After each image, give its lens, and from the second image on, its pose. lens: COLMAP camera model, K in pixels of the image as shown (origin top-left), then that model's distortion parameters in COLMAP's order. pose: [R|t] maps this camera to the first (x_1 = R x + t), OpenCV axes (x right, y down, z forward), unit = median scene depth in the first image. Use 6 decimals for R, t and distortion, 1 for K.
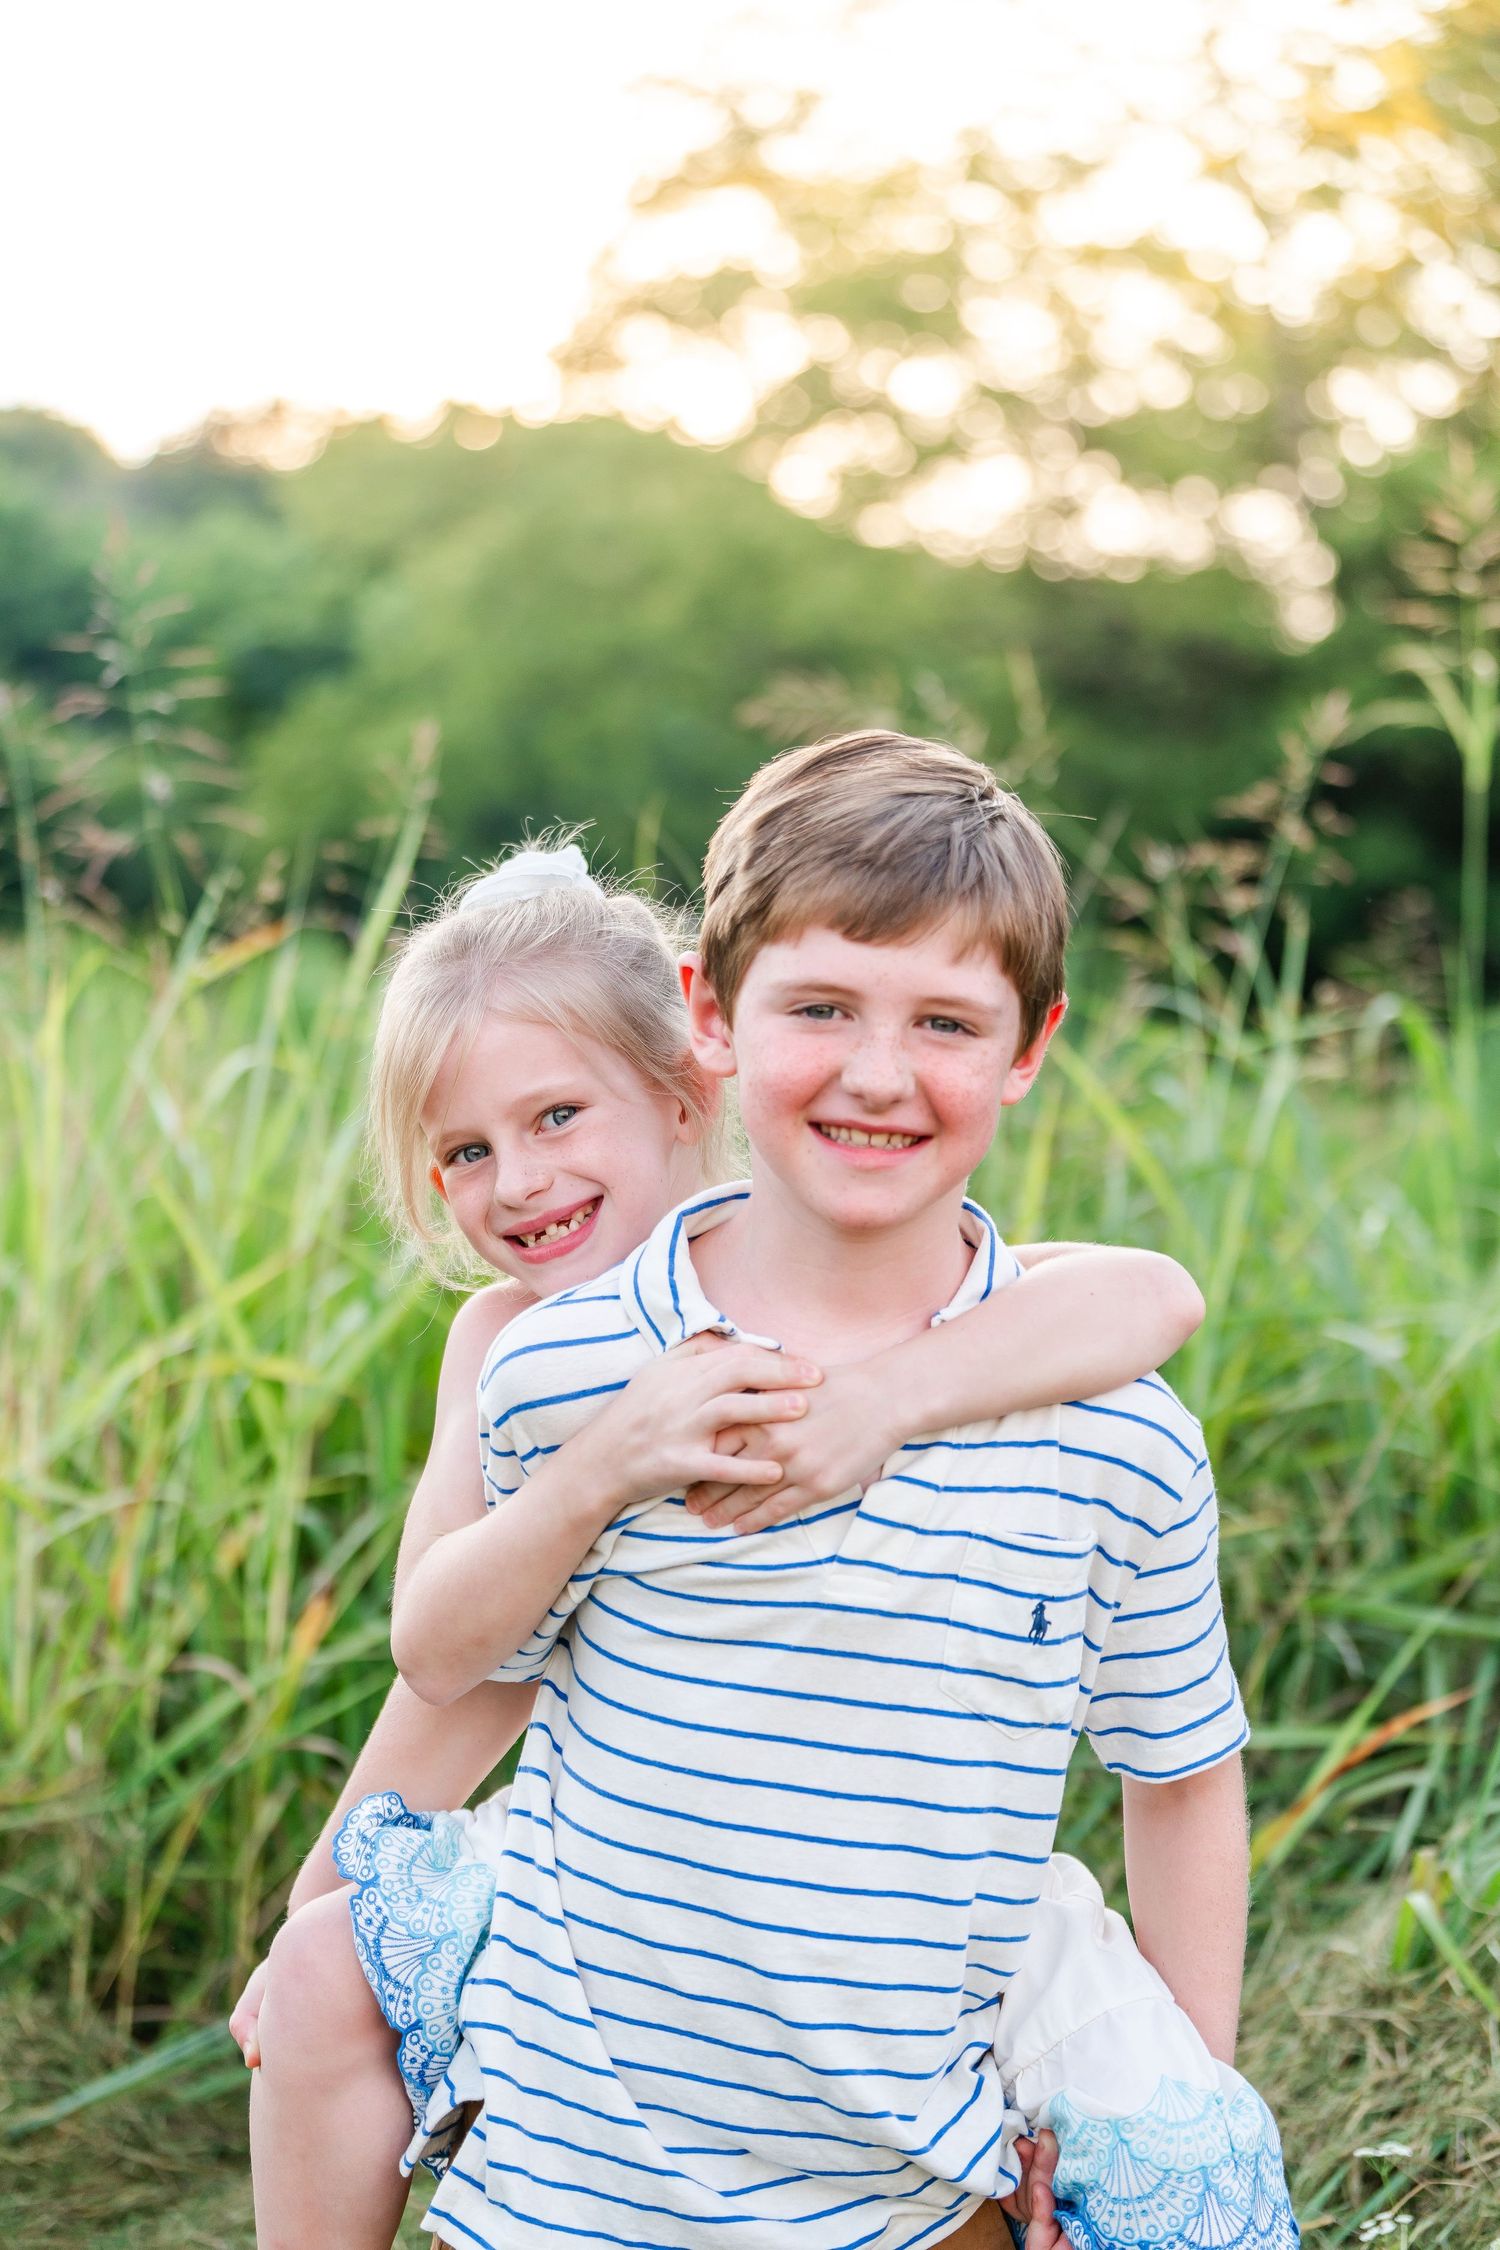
lens RADIAL K [[4457.2, 0, 746.7], [0, 4457.2, 1451.6], [0, 0, 1]] dist [0.585805, -5.967873]
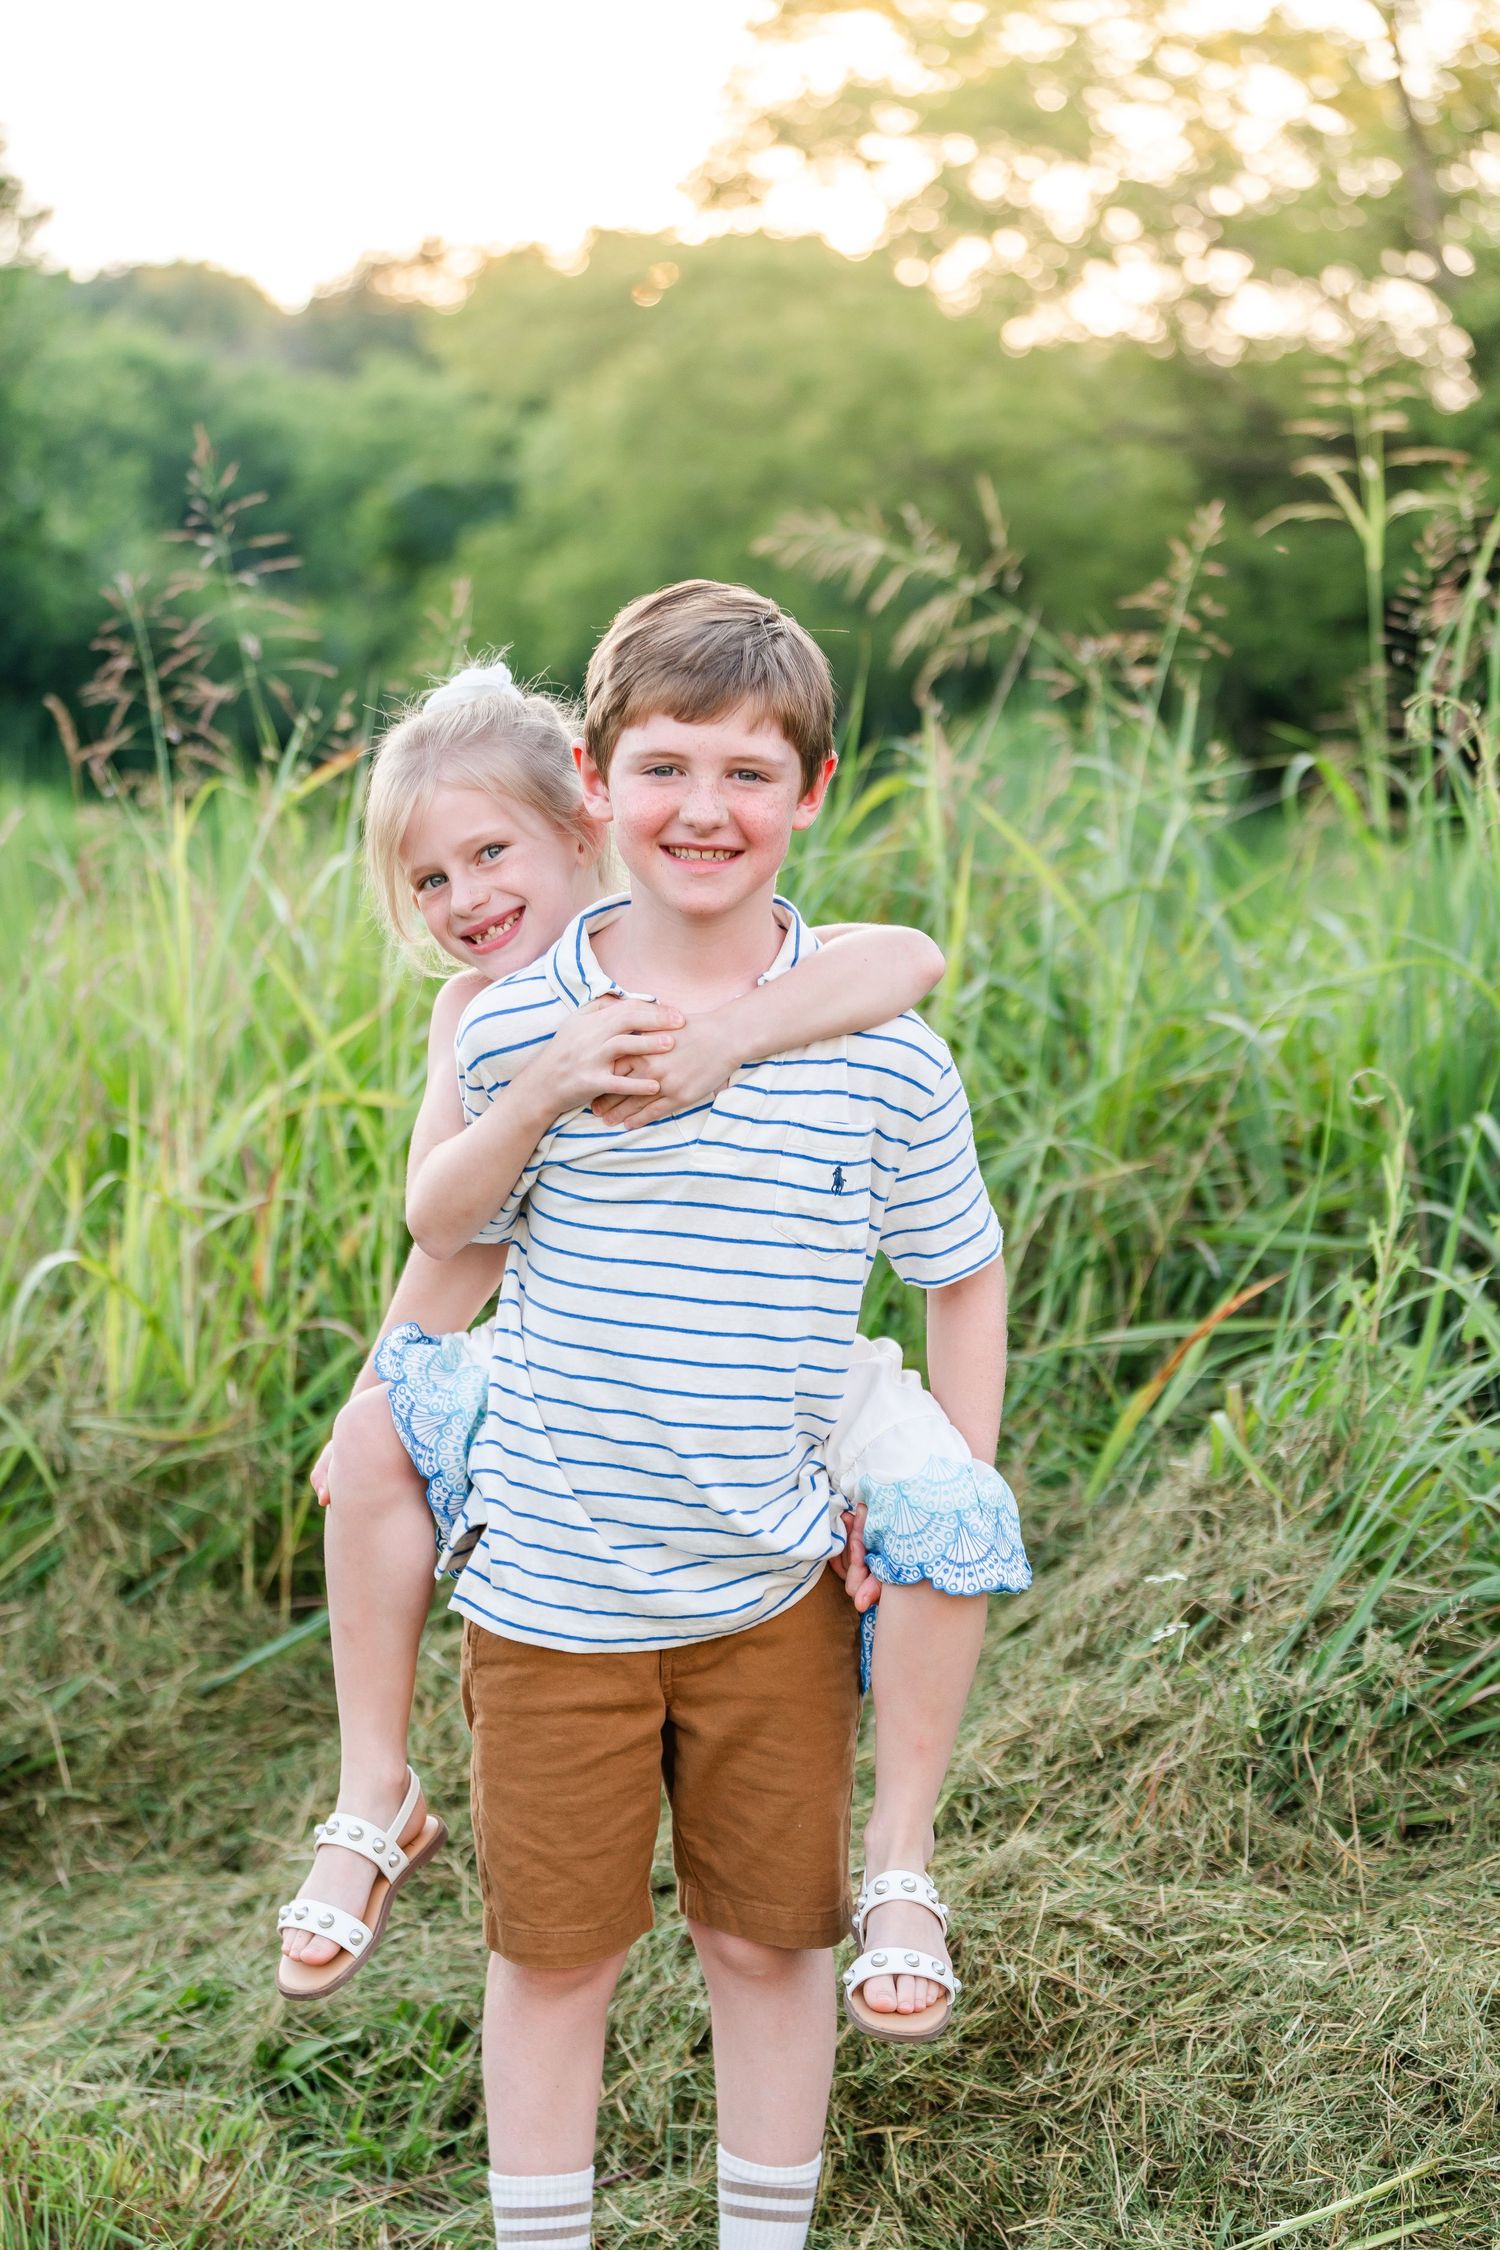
lens RADIAL K [[4603.2, 0, 758.4], [0, 4603.2, 1352.4], [0, 0, 1]] dist [0.201387, -1.939654]
pose [[0.997198, -0.057407, -0.047965, 0.104160], [0.058092, 0.998226, 0.013014, 0.071674], [0.047133, -0.015764, 0.998764, -0.498728]]
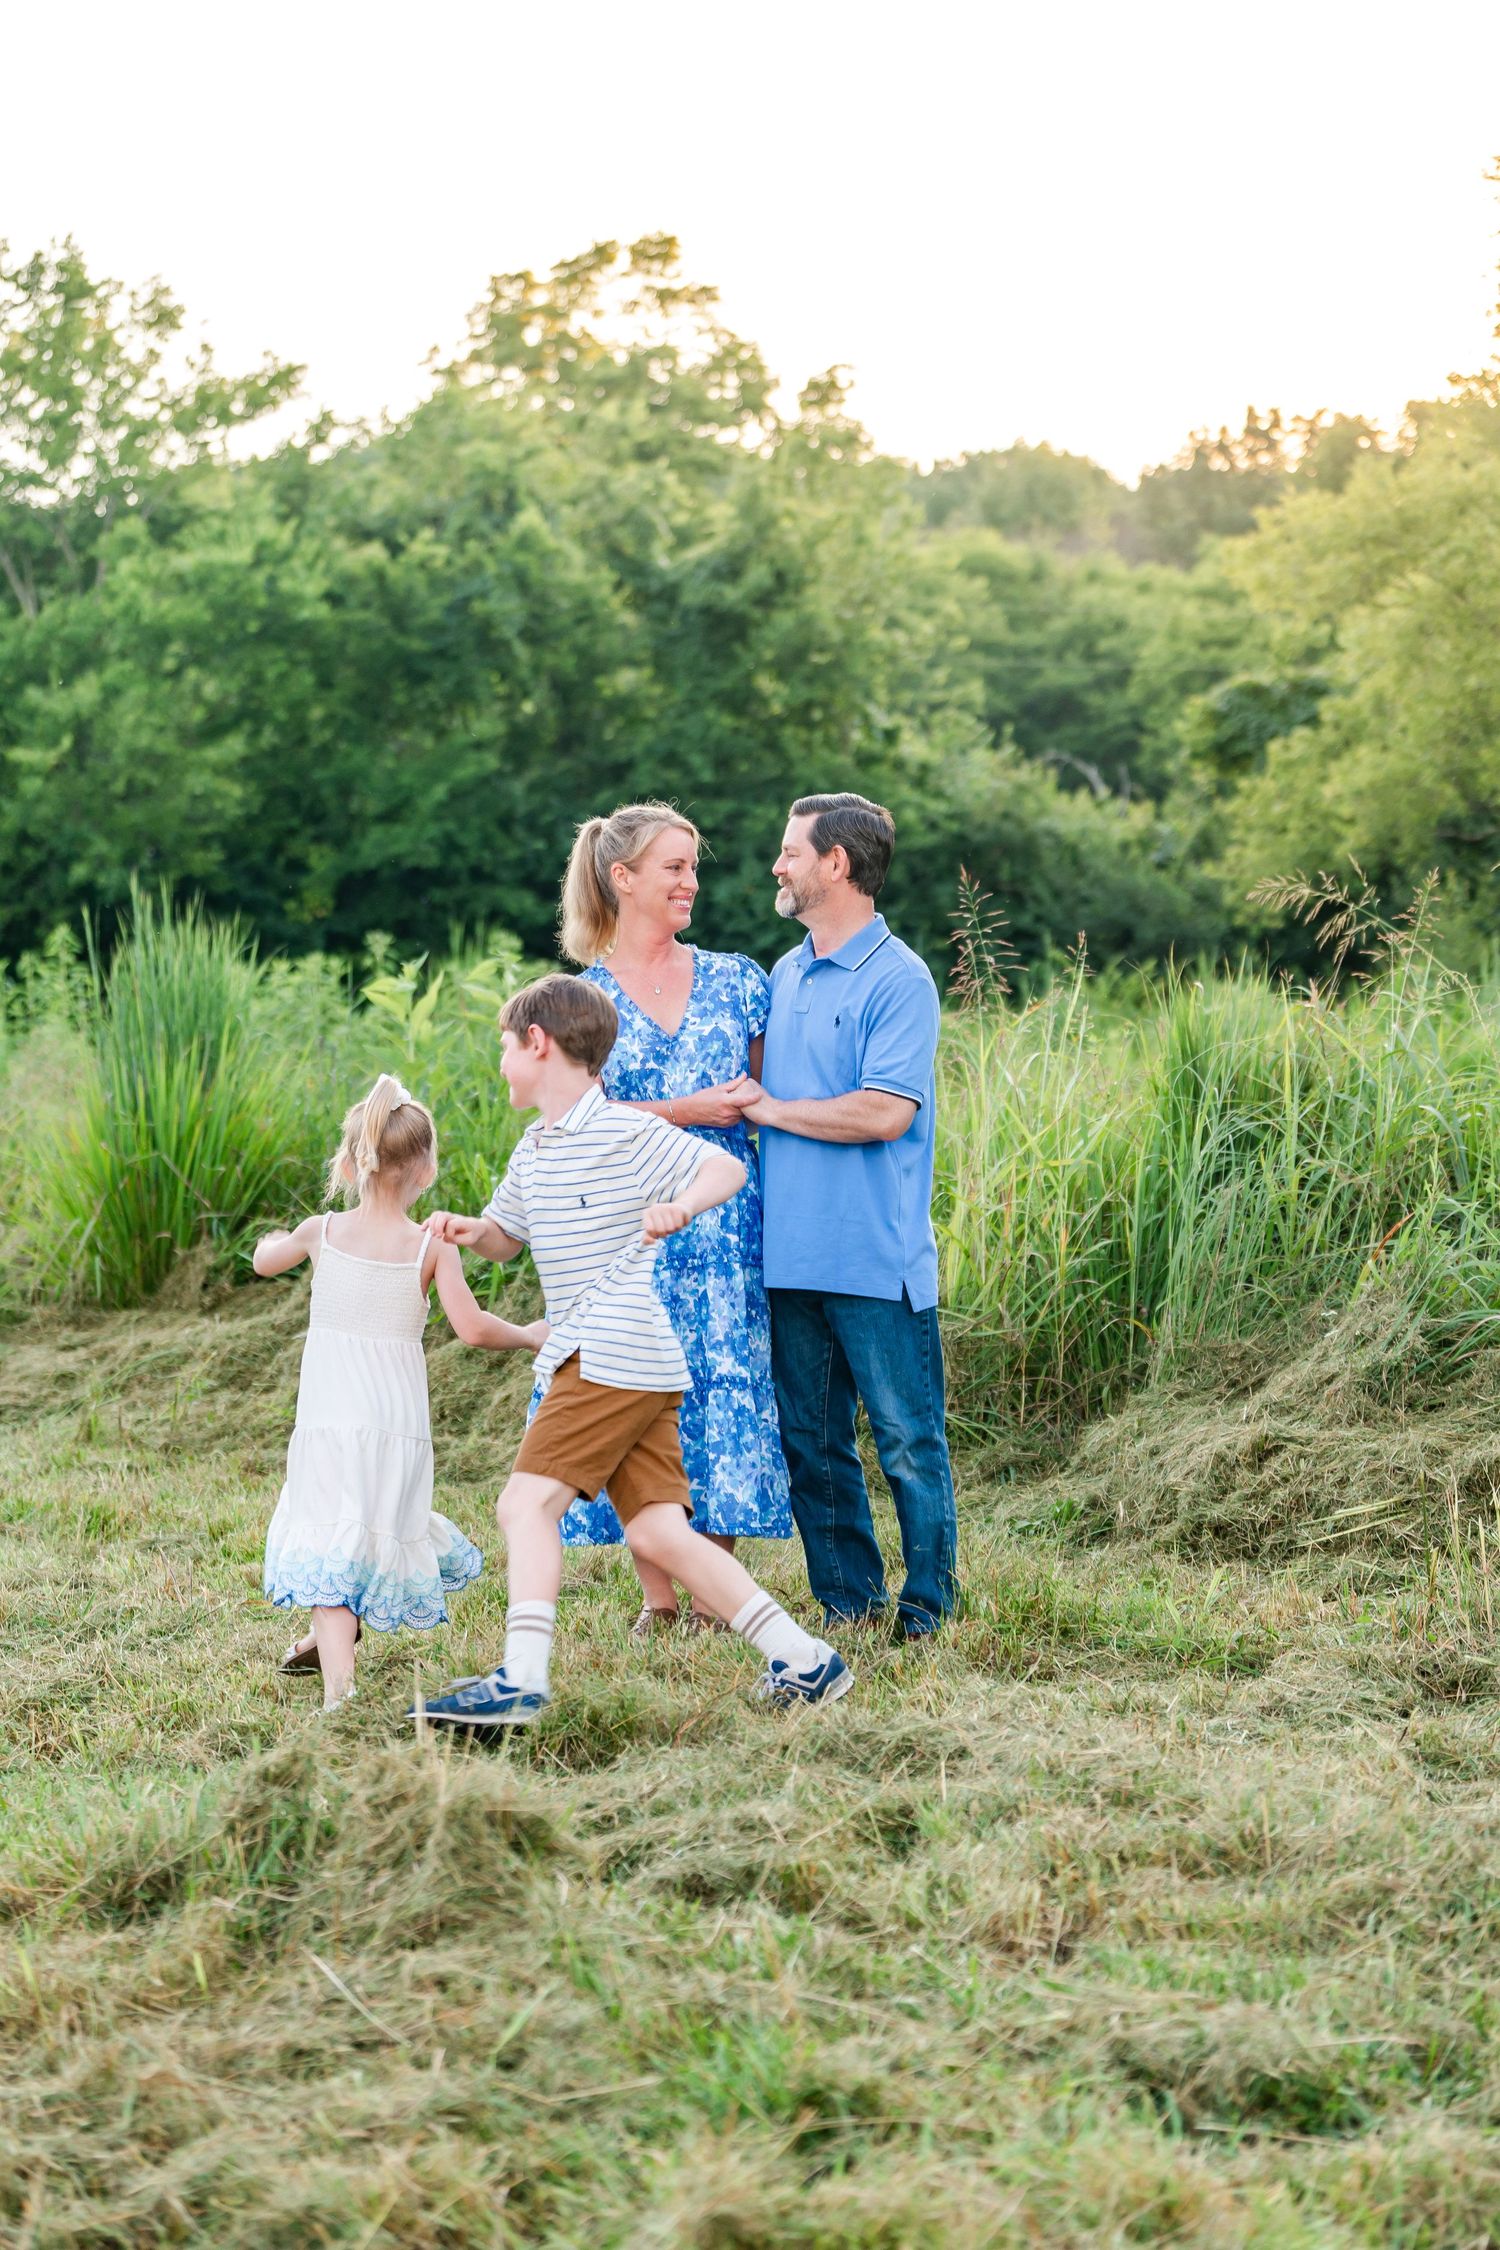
lens RADIAL K [[4603.2, 0, 758.4], [0, 4603.2, 1352.4], [0, 0, 1]] dist [0.201387, -1.939654]
pose [[0.968500, -0.095101, -0.230138, 0.577321], [0.088731, 0.995335, -0.037894, 0.302595], [0.232668, 0.016280, 0.972420, -2.907663]]
